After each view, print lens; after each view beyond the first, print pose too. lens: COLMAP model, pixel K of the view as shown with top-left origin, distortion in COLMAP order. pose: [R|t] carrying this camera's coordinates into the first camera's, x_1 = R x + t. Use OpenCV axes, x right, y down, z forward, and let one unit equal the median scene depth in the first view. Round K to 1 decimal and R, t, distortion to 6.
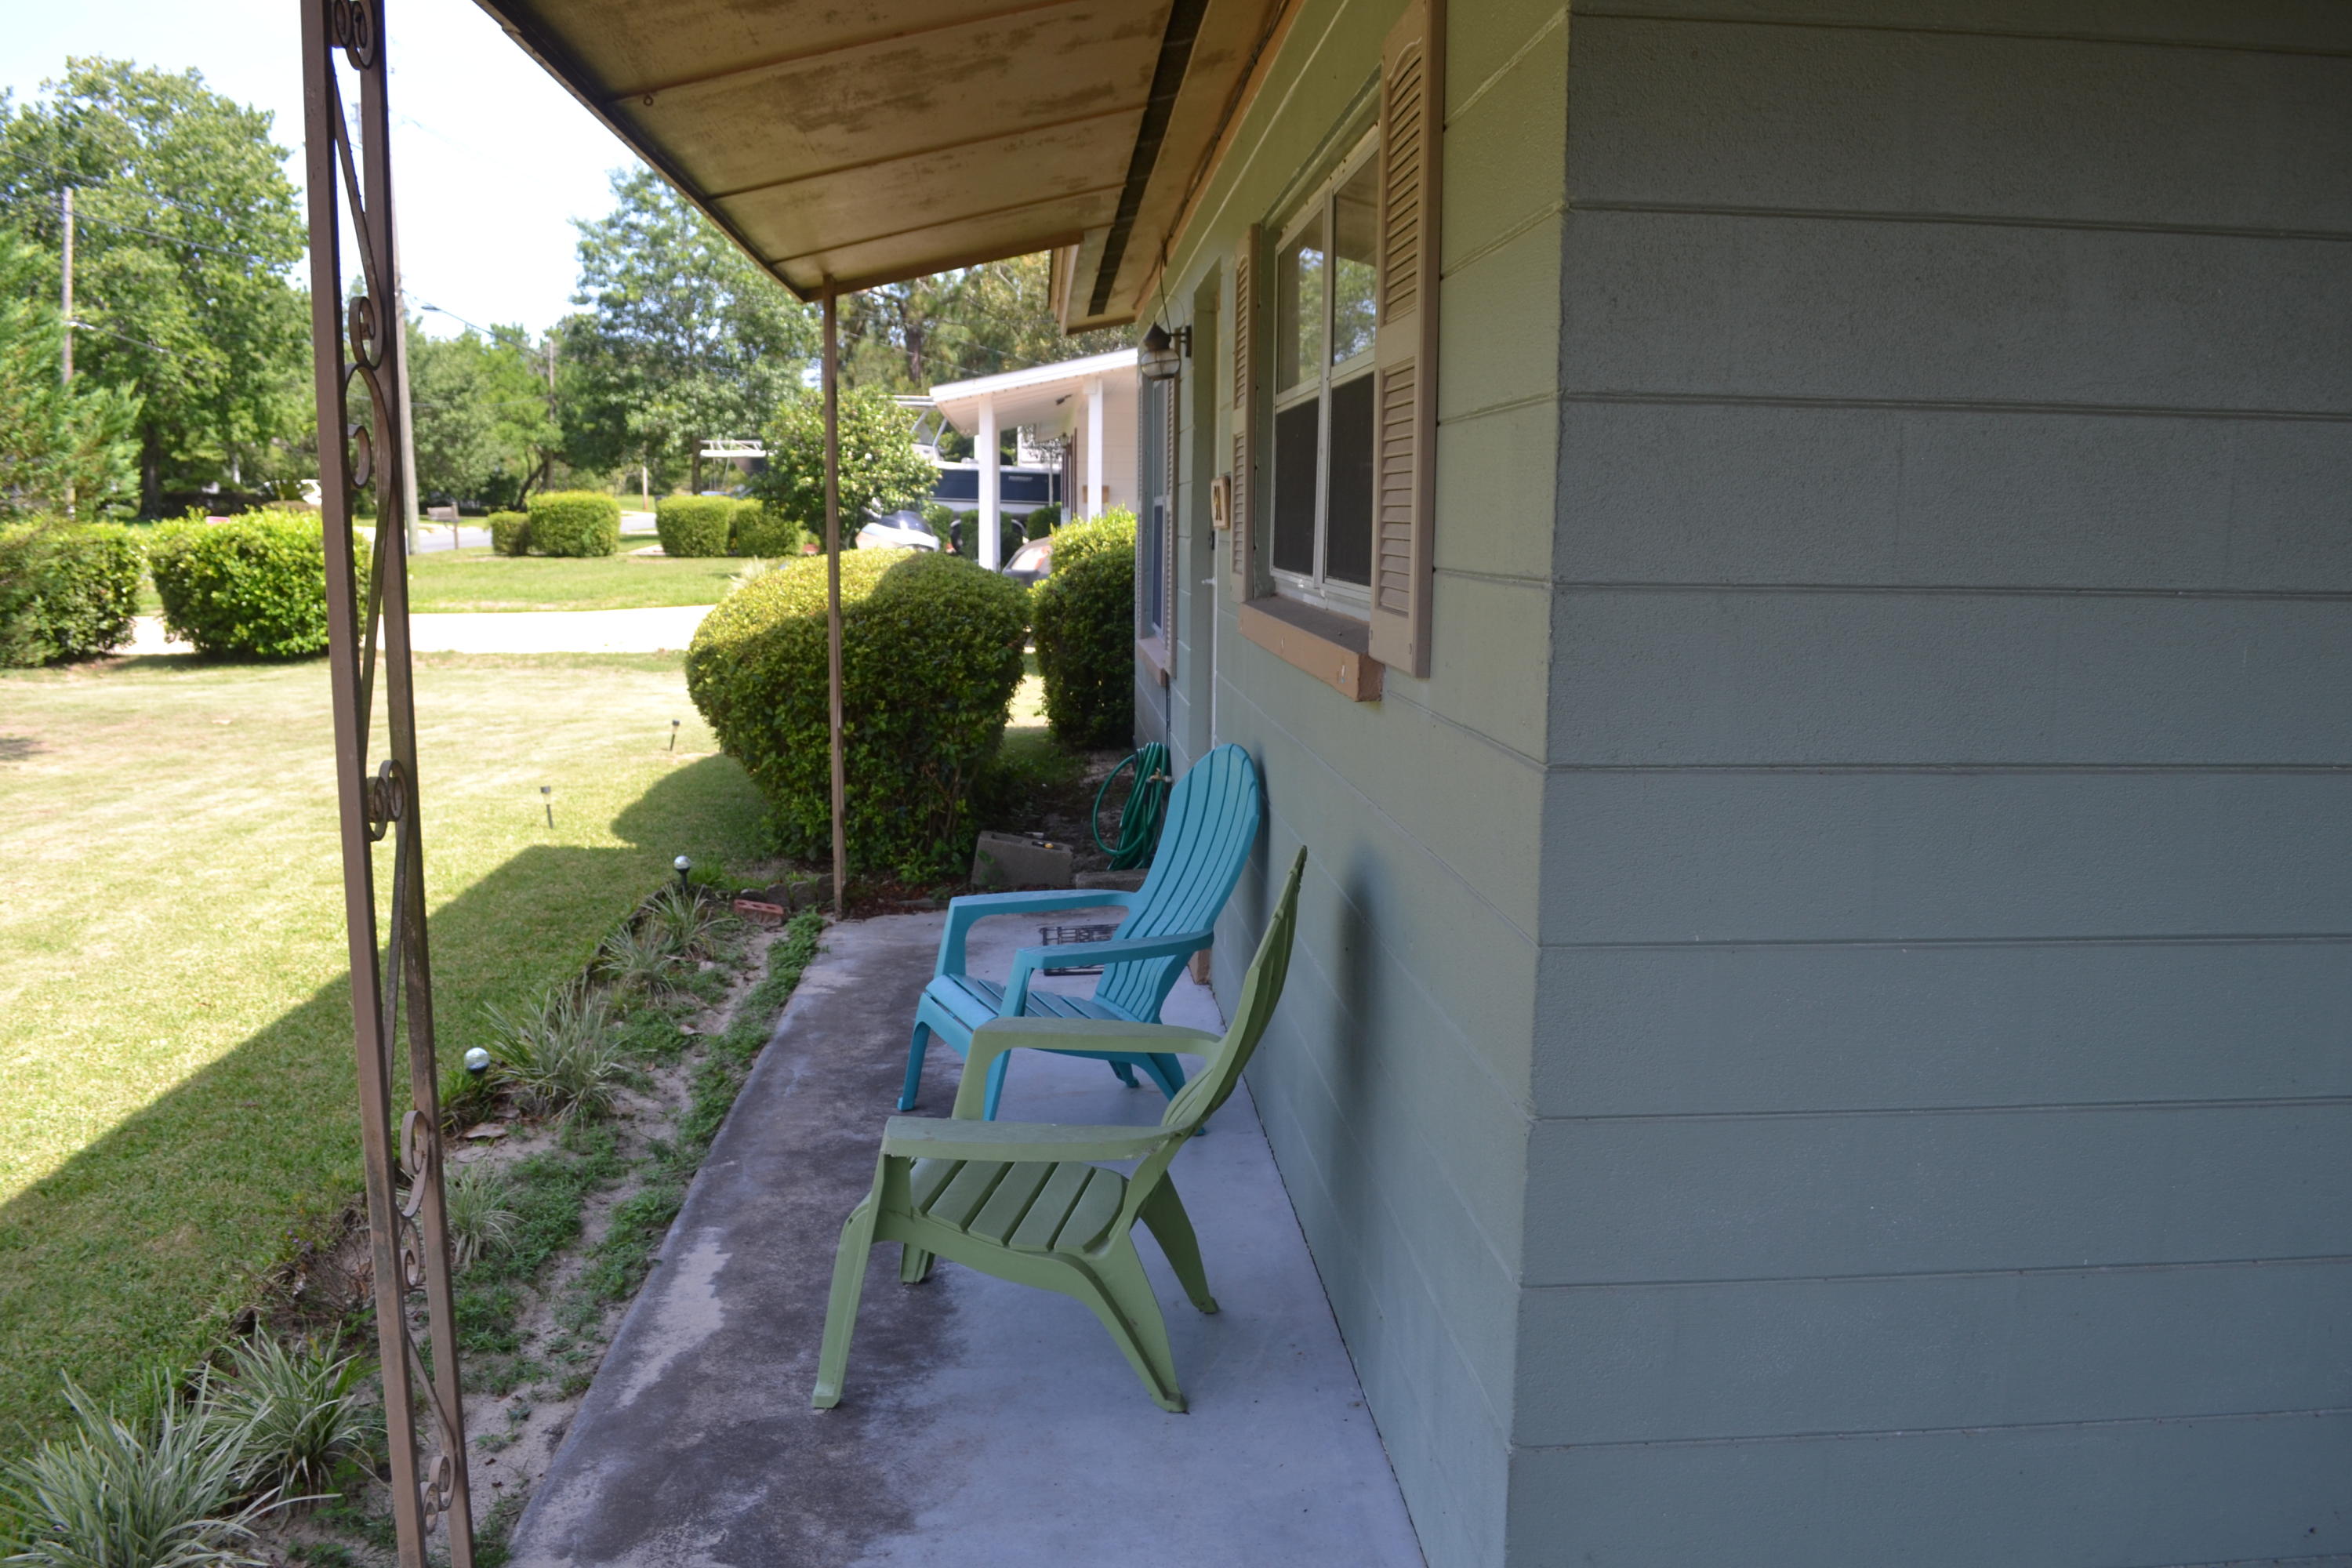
lens RADIAL K [[1897.9, 0, 1176.0], [0, 1897.9, 784.0], [0, 0, 1]] dist [-0.007288, -0.154652]
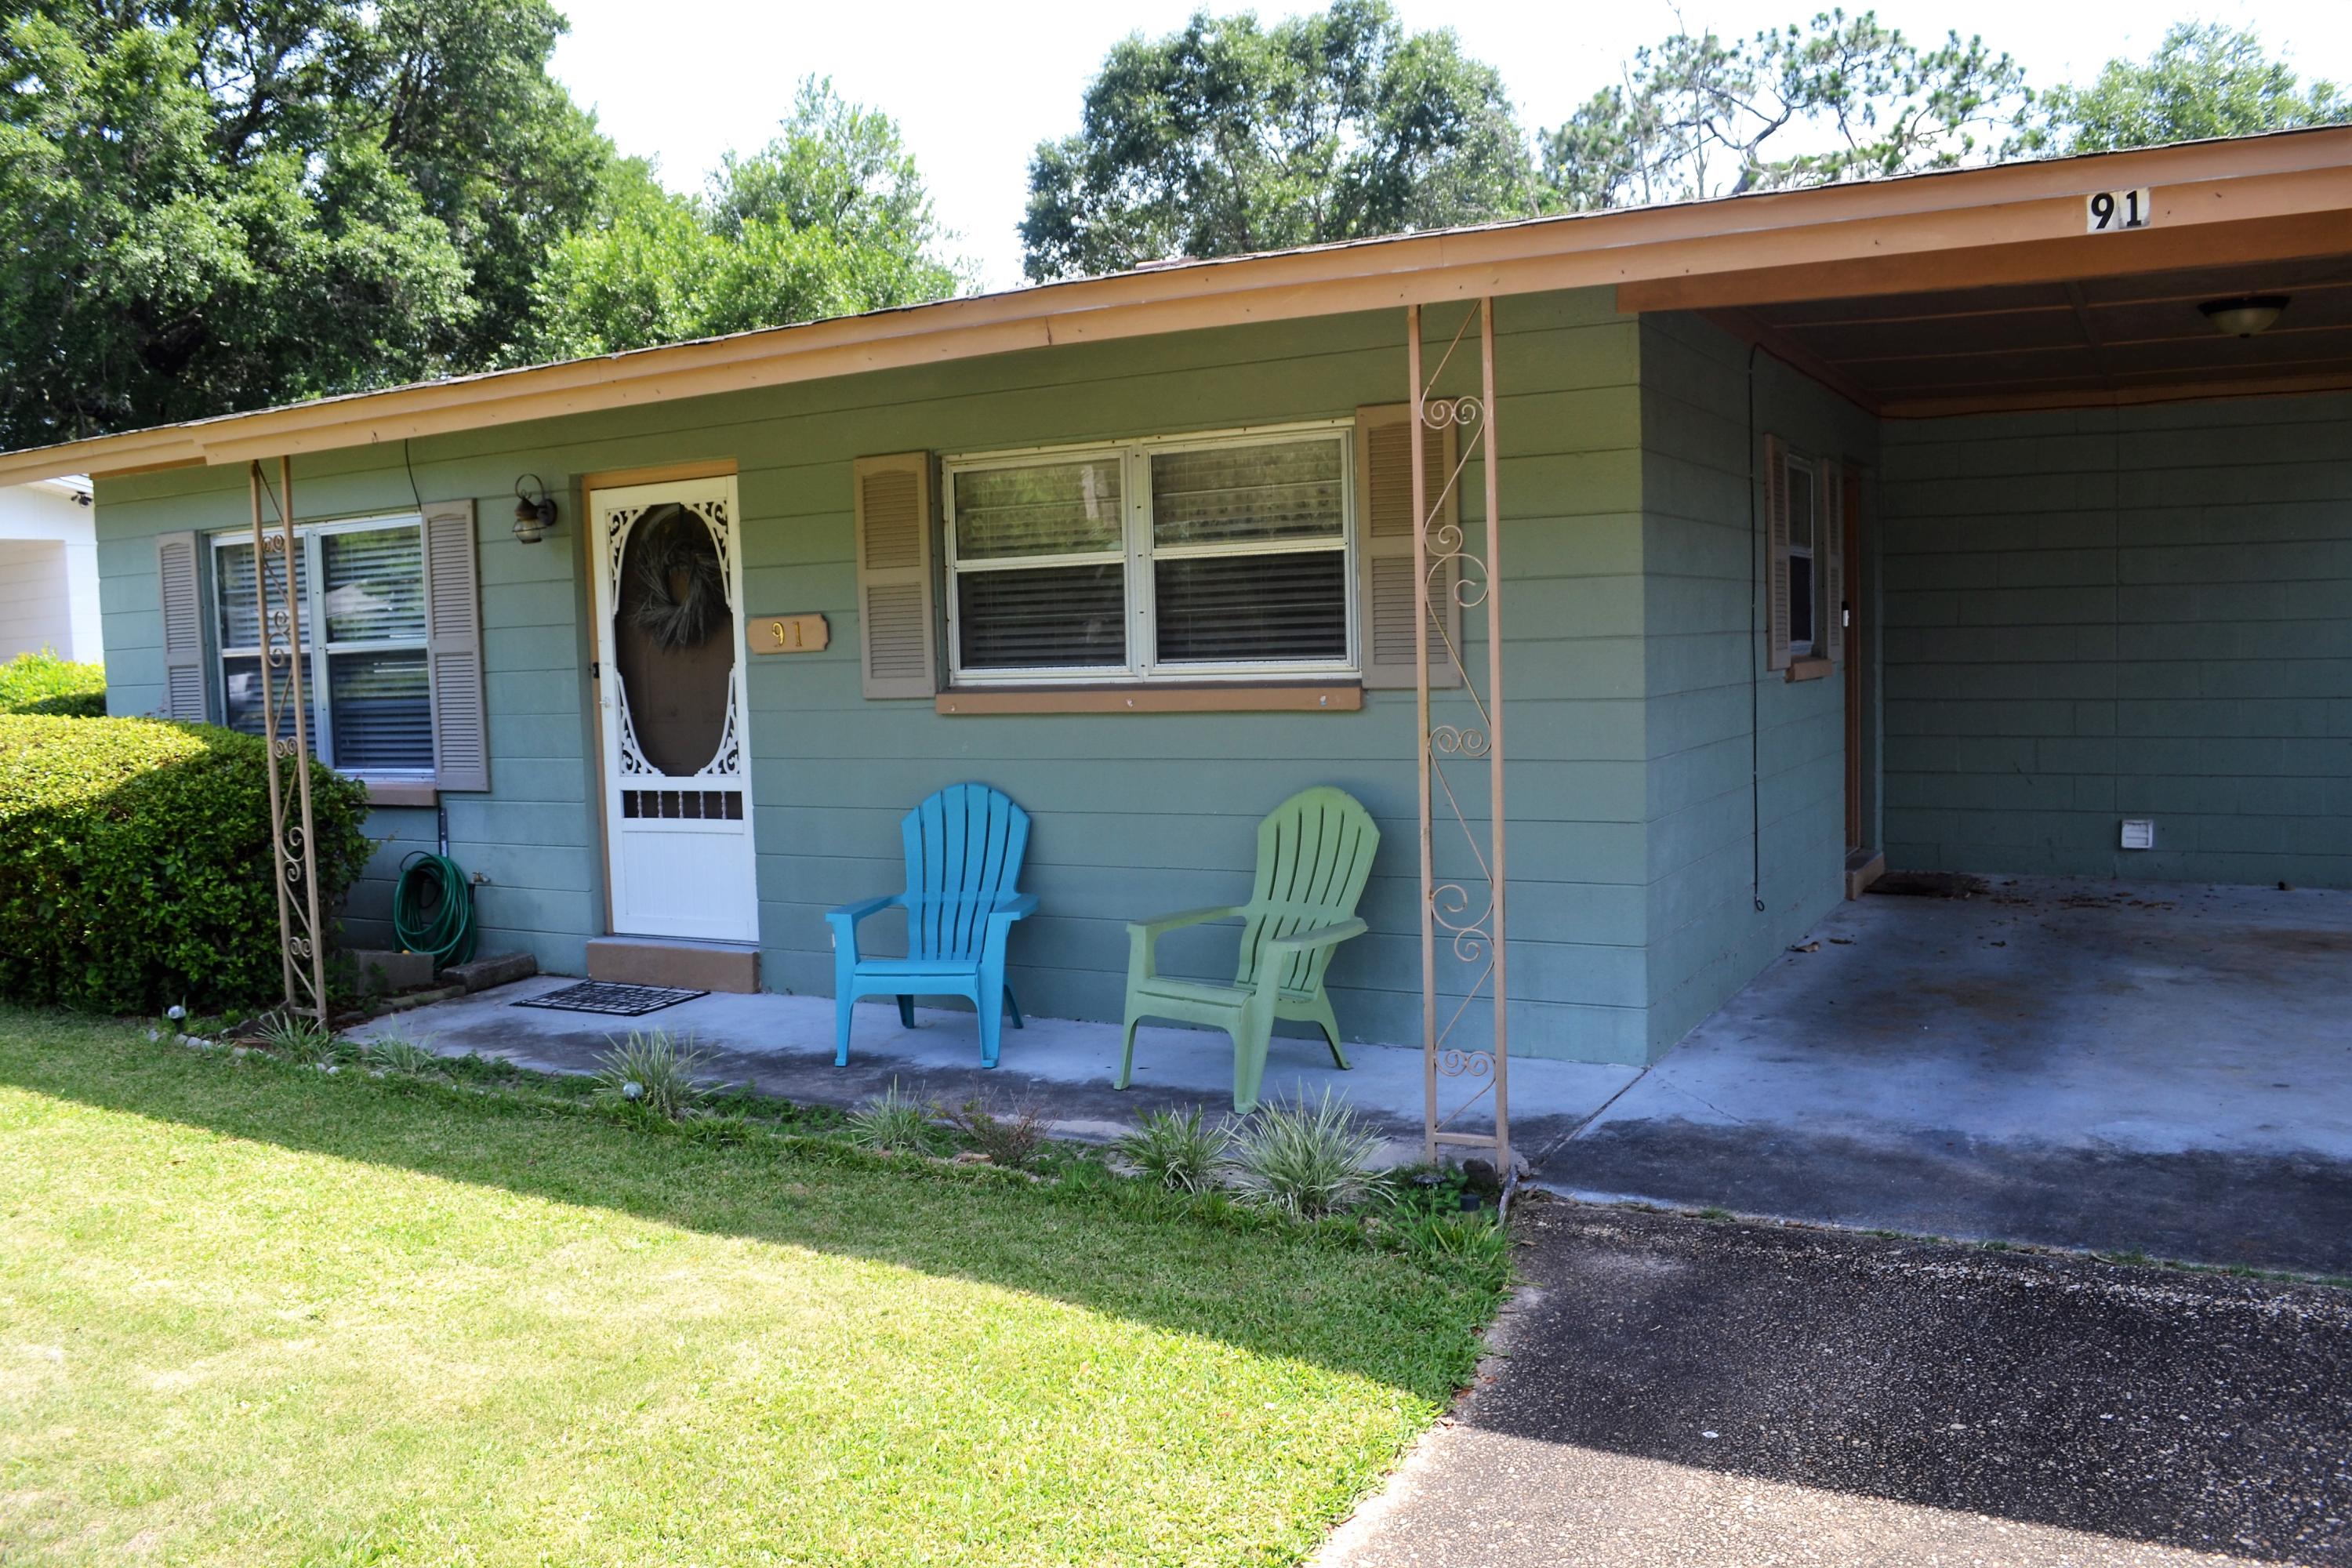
lens RADIAL K [[1768.6, 0, 1176.0], [0, 1768.6, 784.0], [0, 0, 1]] dist [-0.057037, 0.005810]
pose [[0.514609, -0.086544, 0.853046, -0.719484], [0.161906, 0.986803, 0.002443, 0.005256], [-0.842000, 0.136856, 0.521830, 0.069970]]
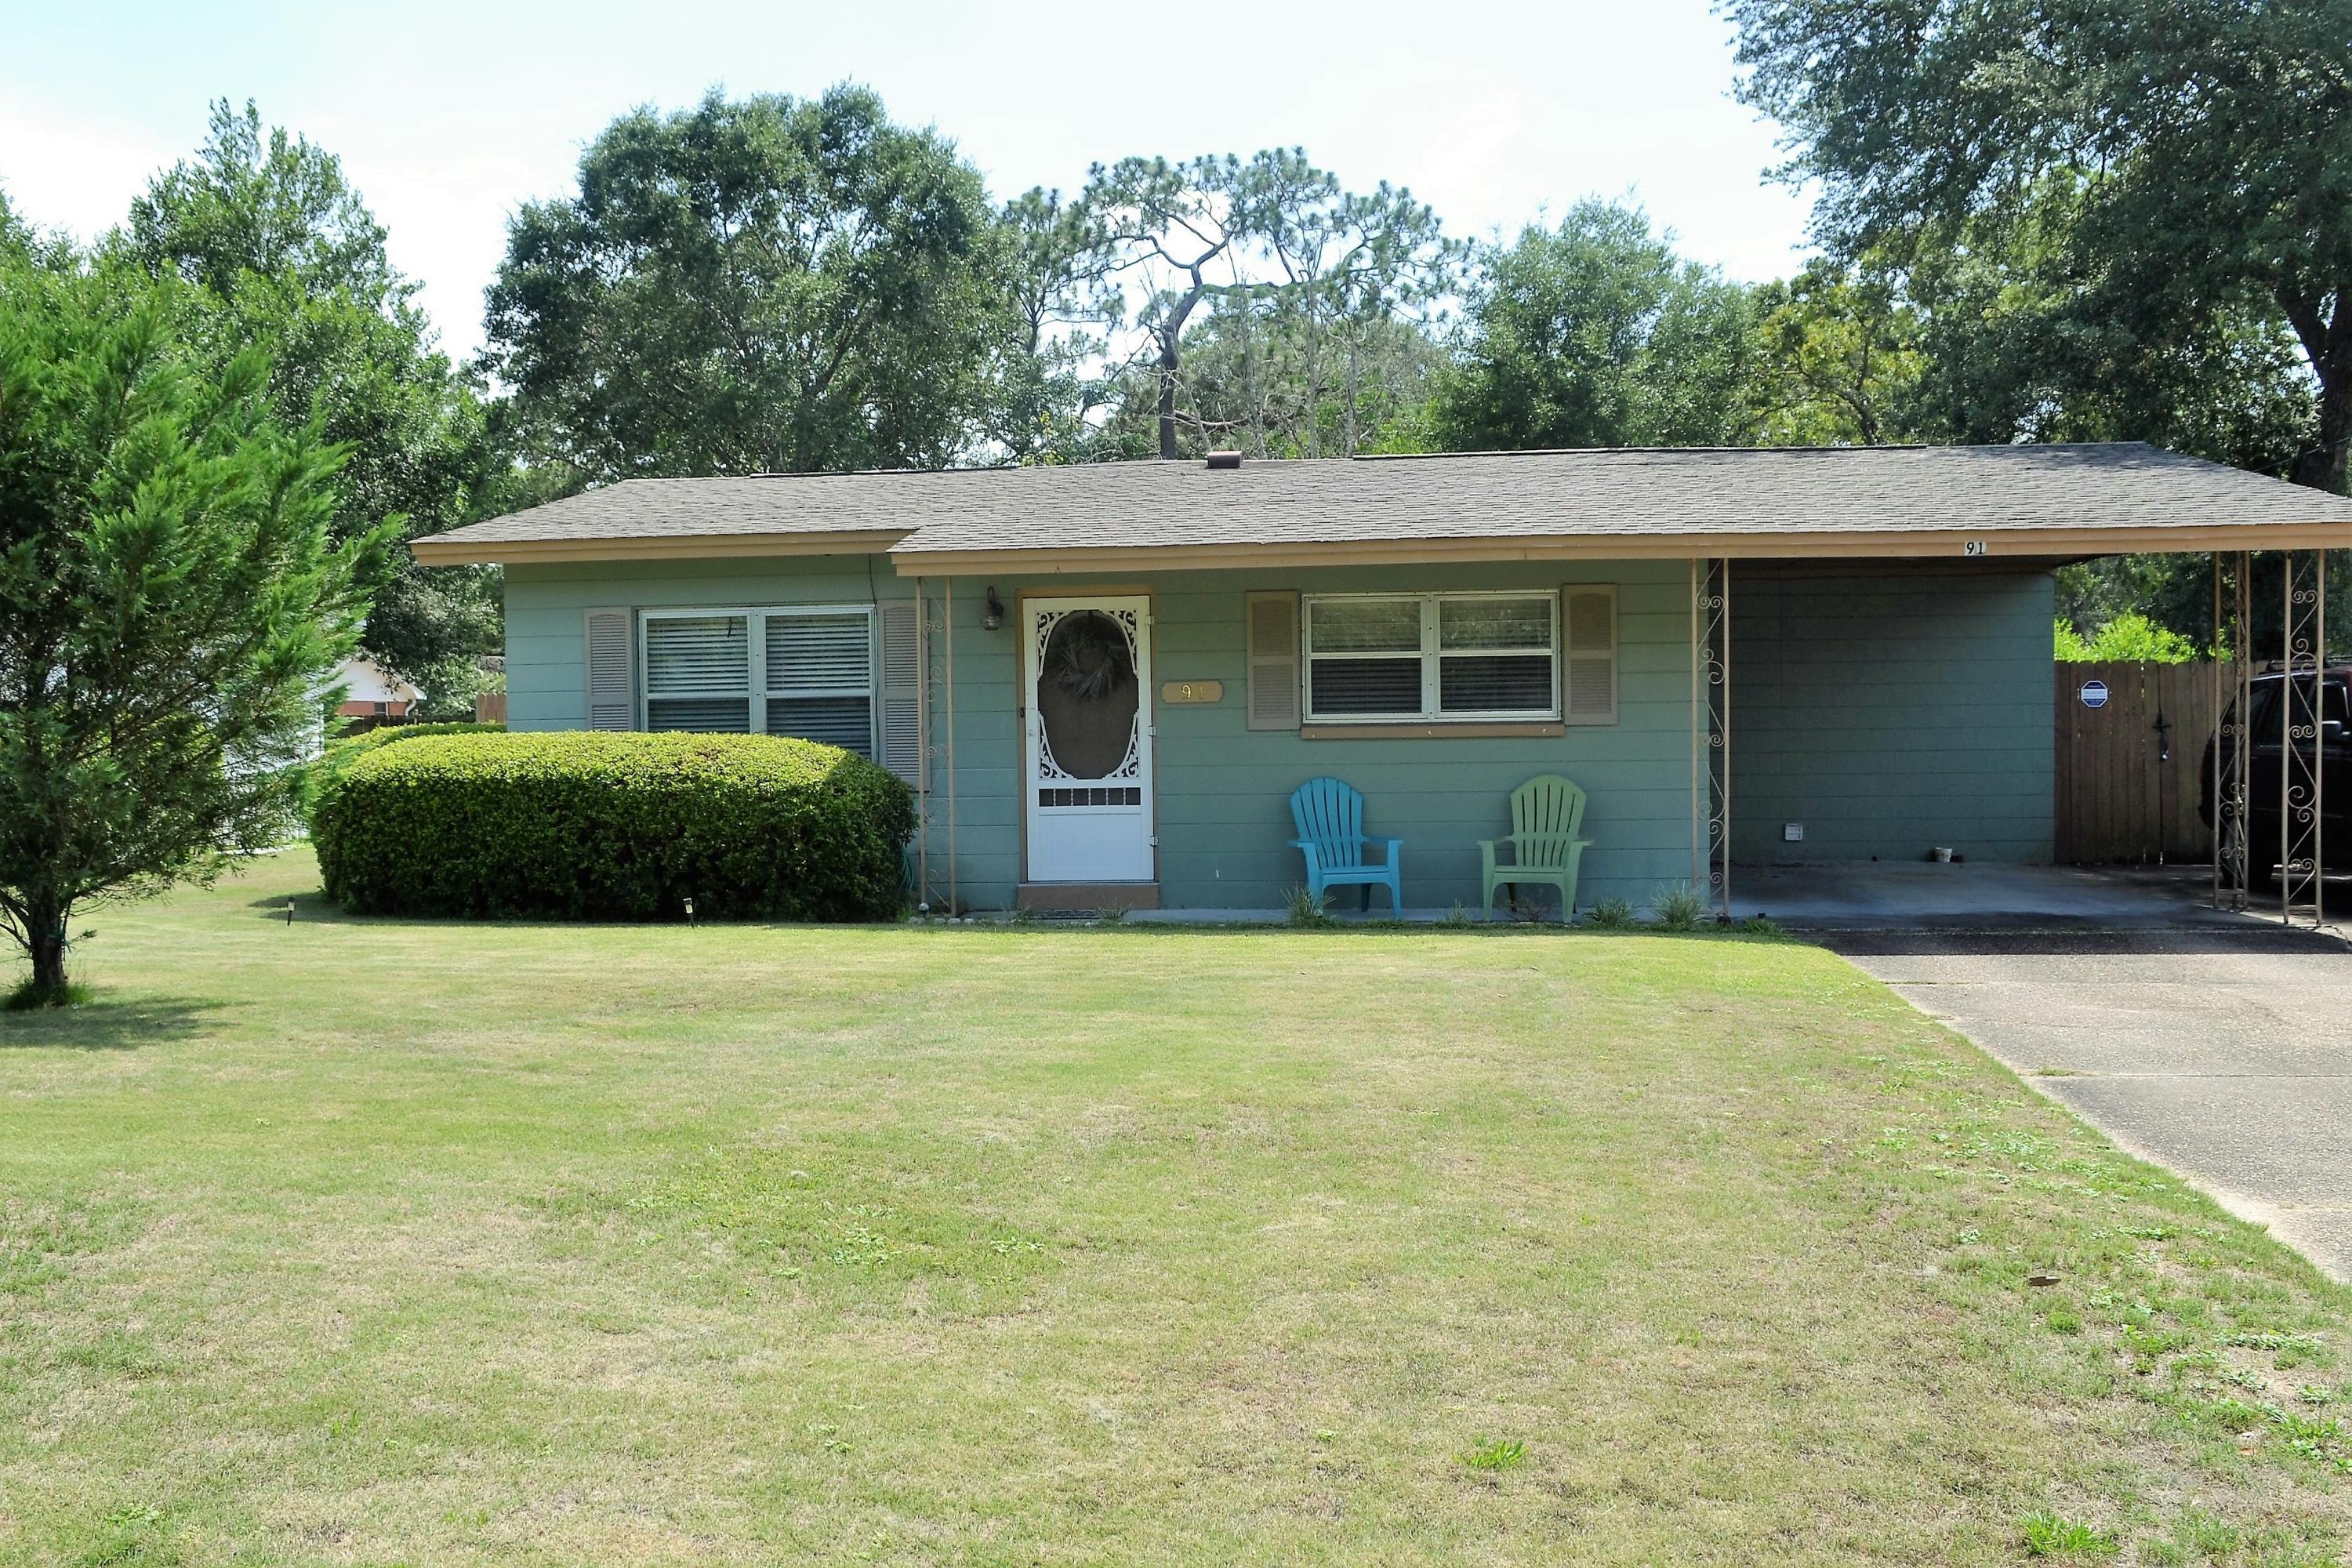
lens RADIAL K [[1897.9, 0, 1176.0], [0, 1897.9, 784.0], [0, 0, 1]] dist [-0.007288, -0.154652]
pose [[0.200463, -0.033894, 0.979115, -1.688670], [0.160852, 0.986978, 0.001233, -0.027313], [-0.966406, 0.157246, 0.203305, 0.401620]]
